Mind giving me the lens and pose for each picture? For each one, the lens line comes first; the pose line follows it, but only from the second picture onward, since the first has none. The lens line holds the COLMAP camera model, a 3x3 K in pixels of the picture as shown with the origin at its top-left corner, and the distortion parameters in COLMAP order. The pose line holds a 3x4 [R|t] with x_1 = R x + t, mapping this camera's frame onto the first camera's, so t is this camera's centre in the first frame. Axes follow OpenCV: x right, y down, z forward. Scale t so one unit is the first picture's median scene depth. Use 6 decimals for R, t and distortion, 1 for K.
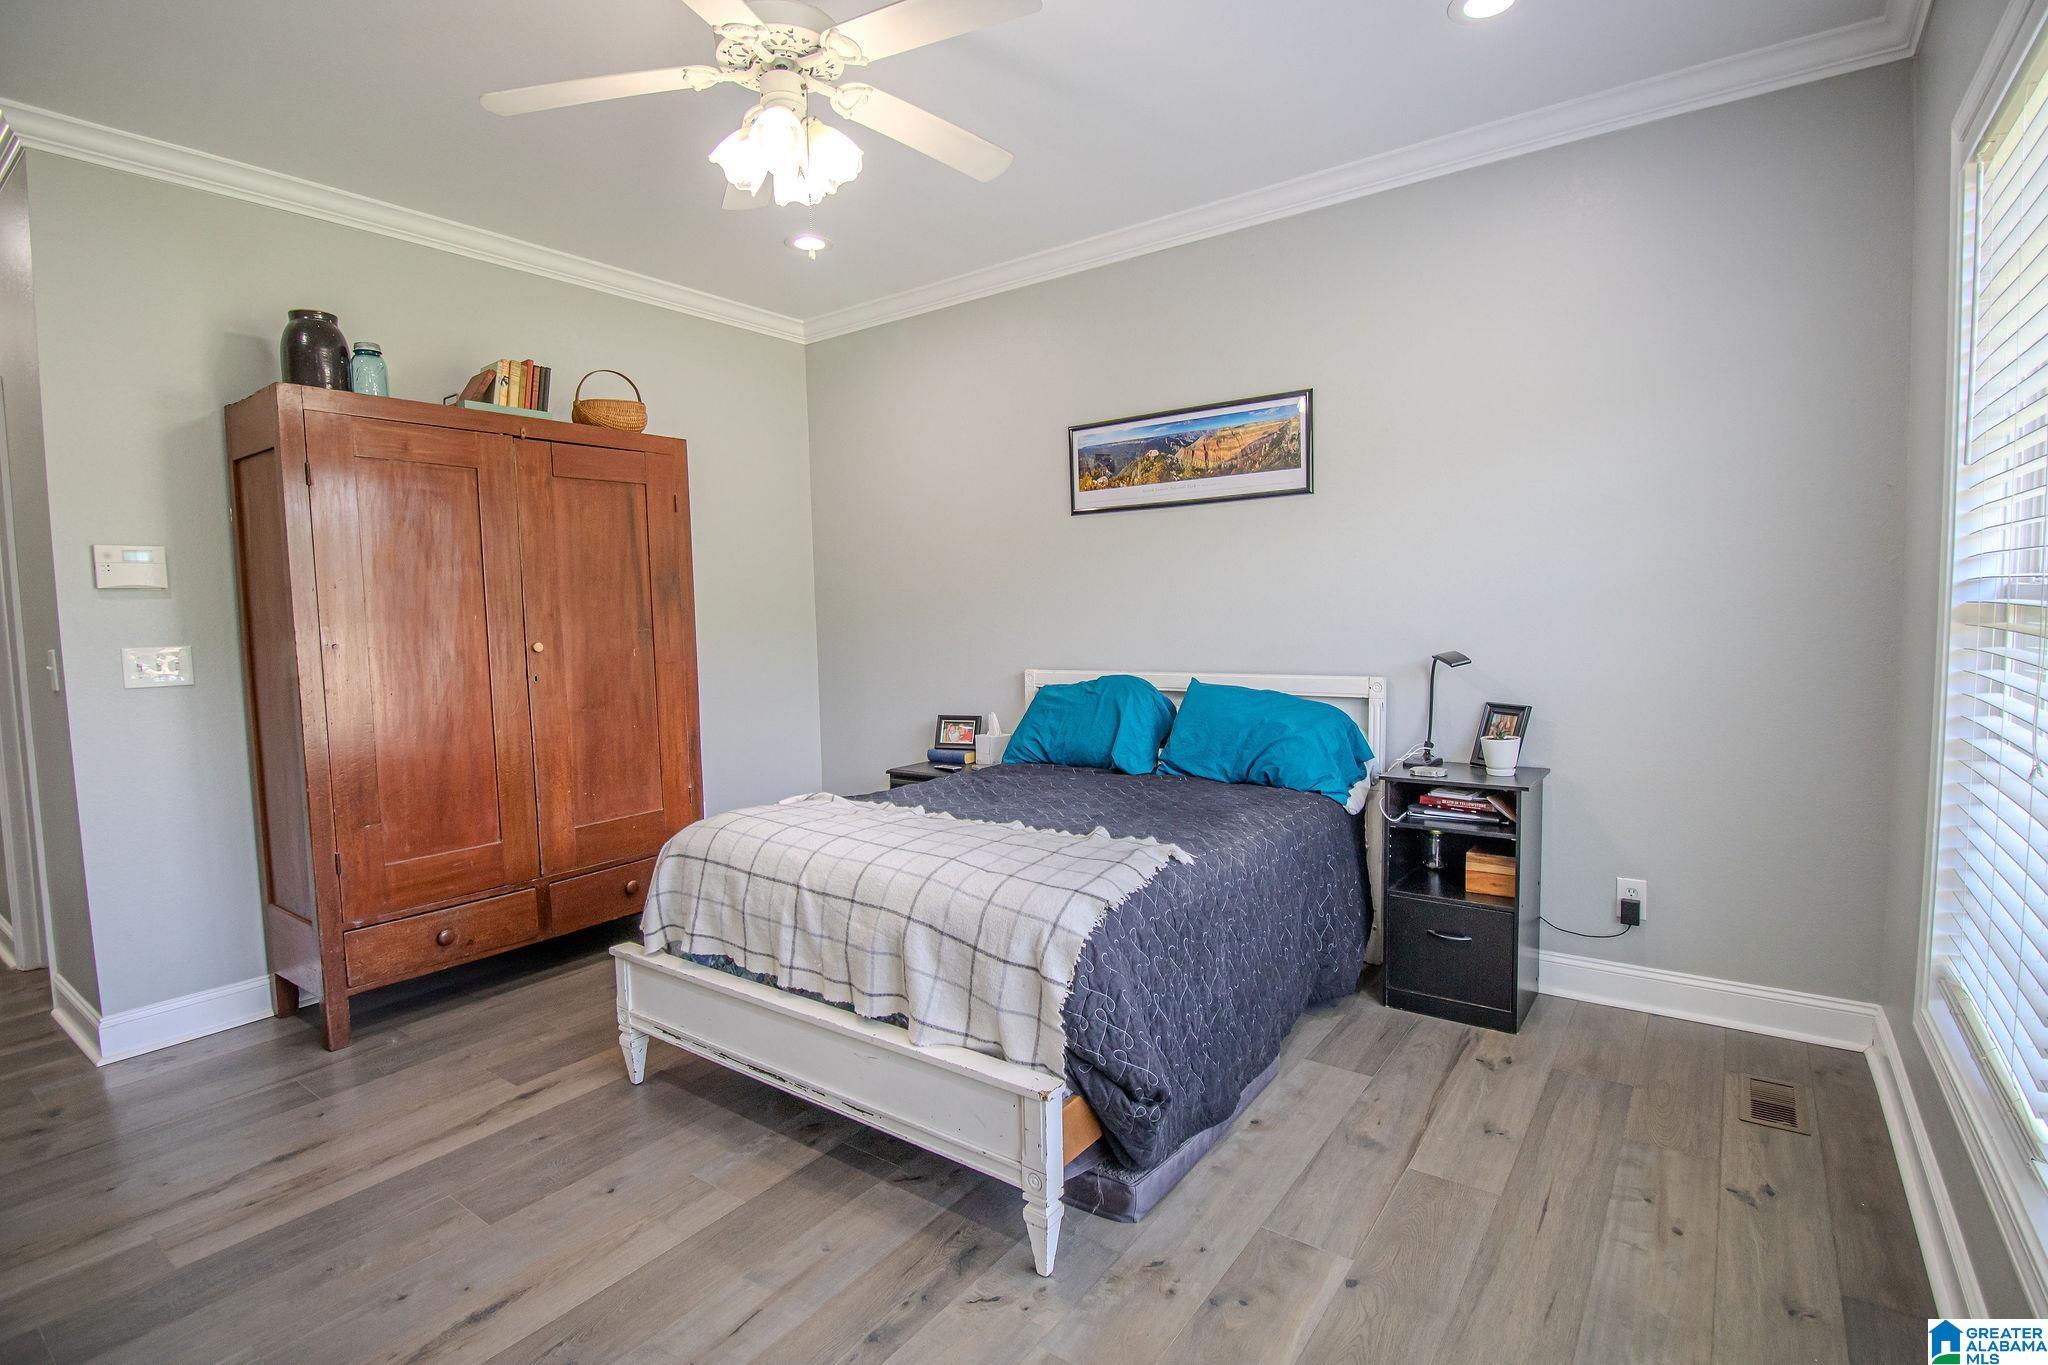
lens RADIAL K [[958.1, 0, 1019.5], [0, 958.1, 684.7], [0, 0, 1]] dist [-0.001600, -0.012314]
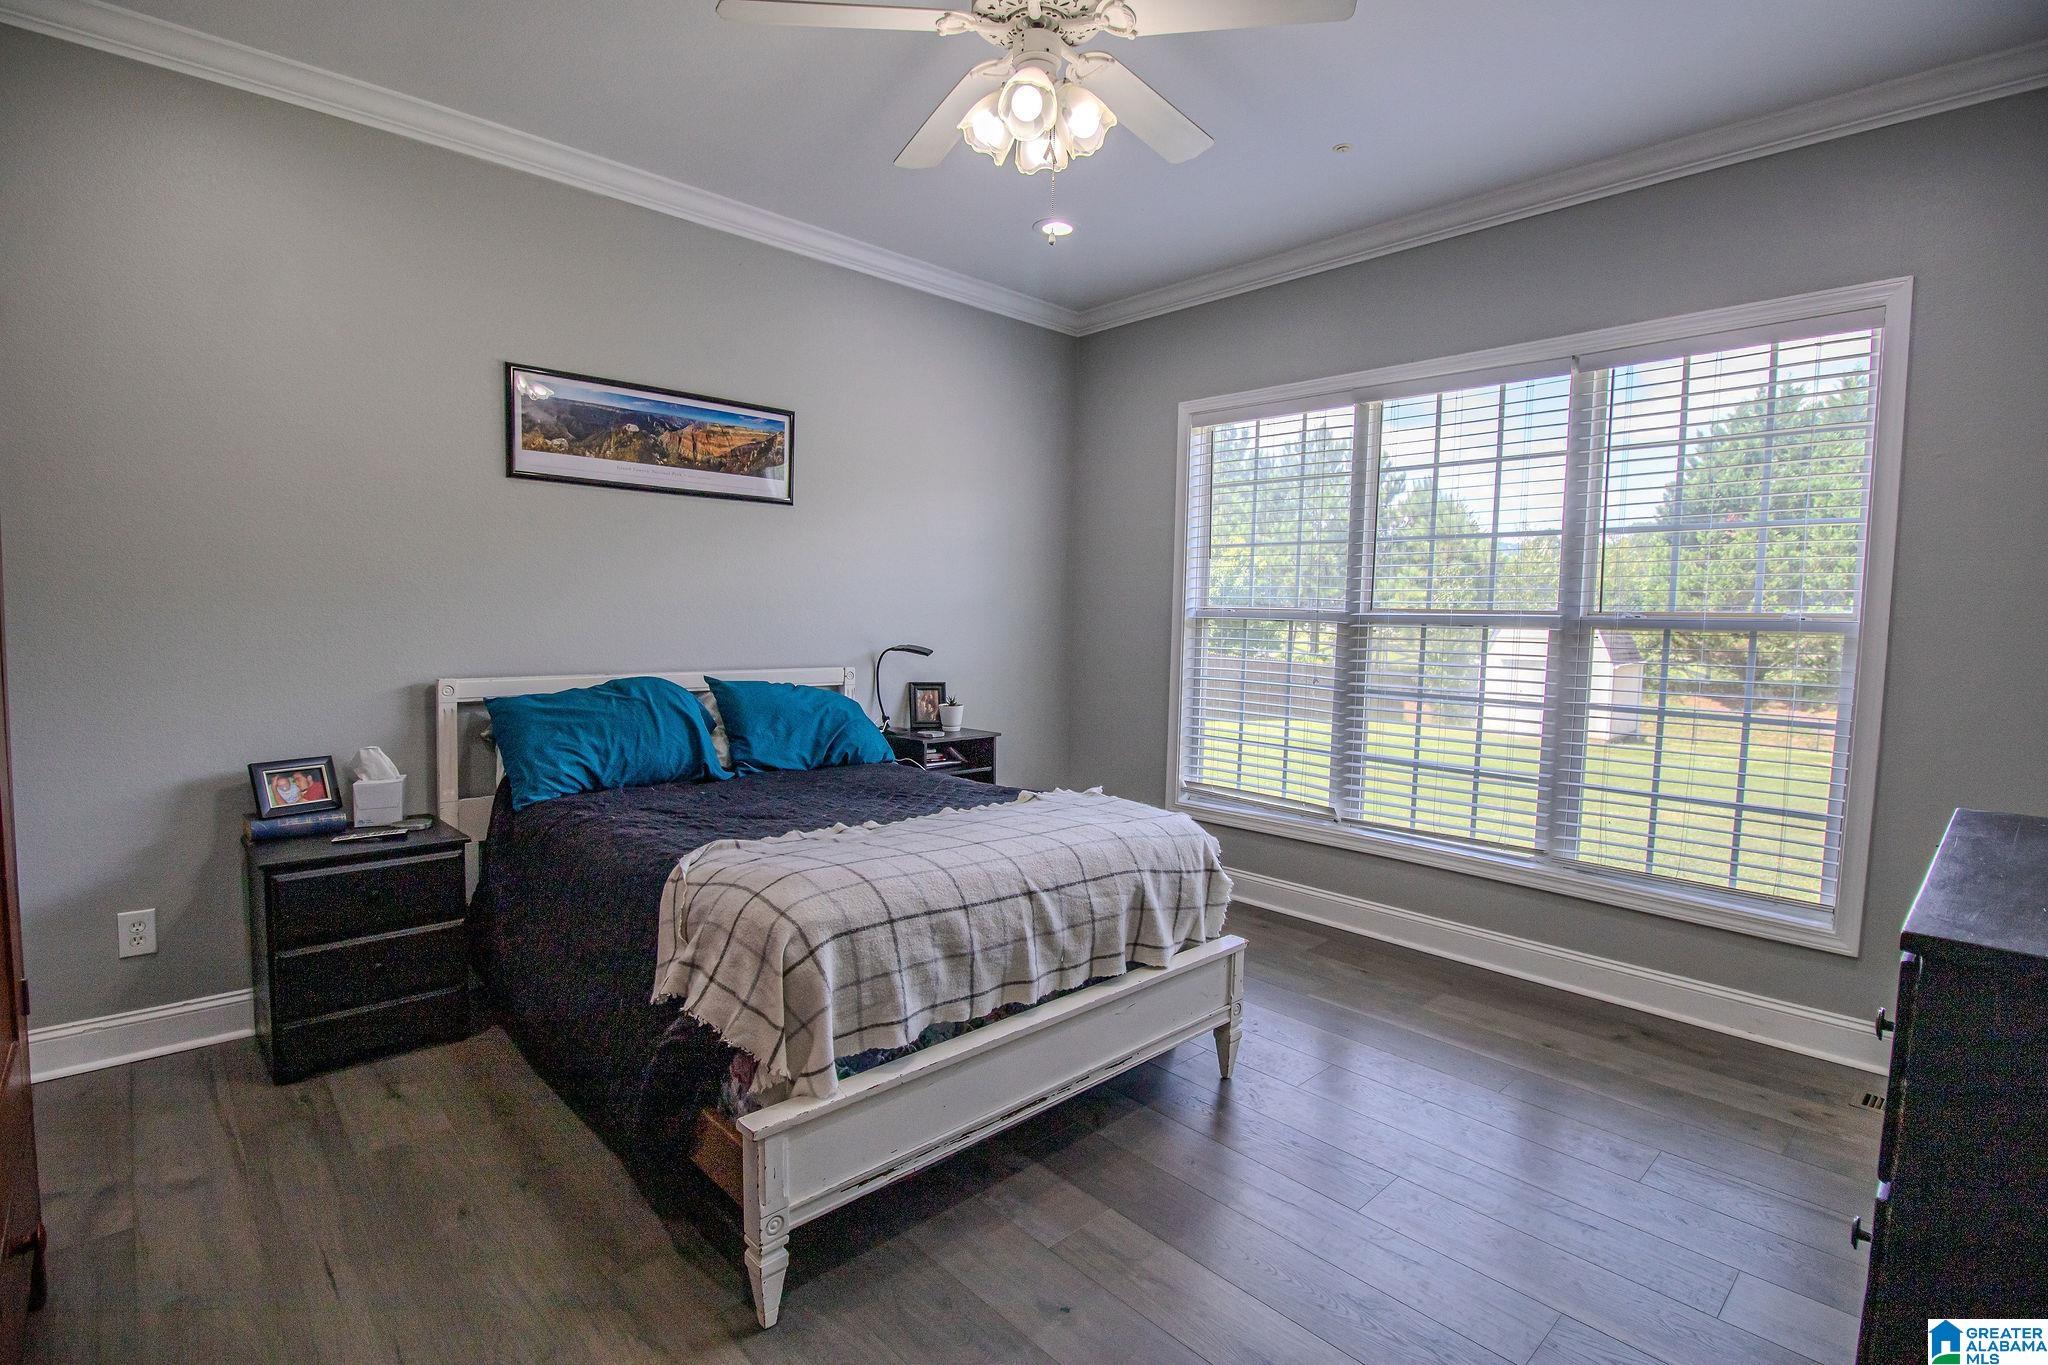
lens RADIAL K [[958.1, 0, 1023.6], [0, 958.1, 681.9], [0, 0, 1]] dist [-0.001600, -0.012314]
pose [[0.188659, -0.044572, 0.981031, -0.729195], [0.051351, 0.998051, 0.035470, -0.019436], [-0.980699, 0.043685, 0.190580, 0.518899]]
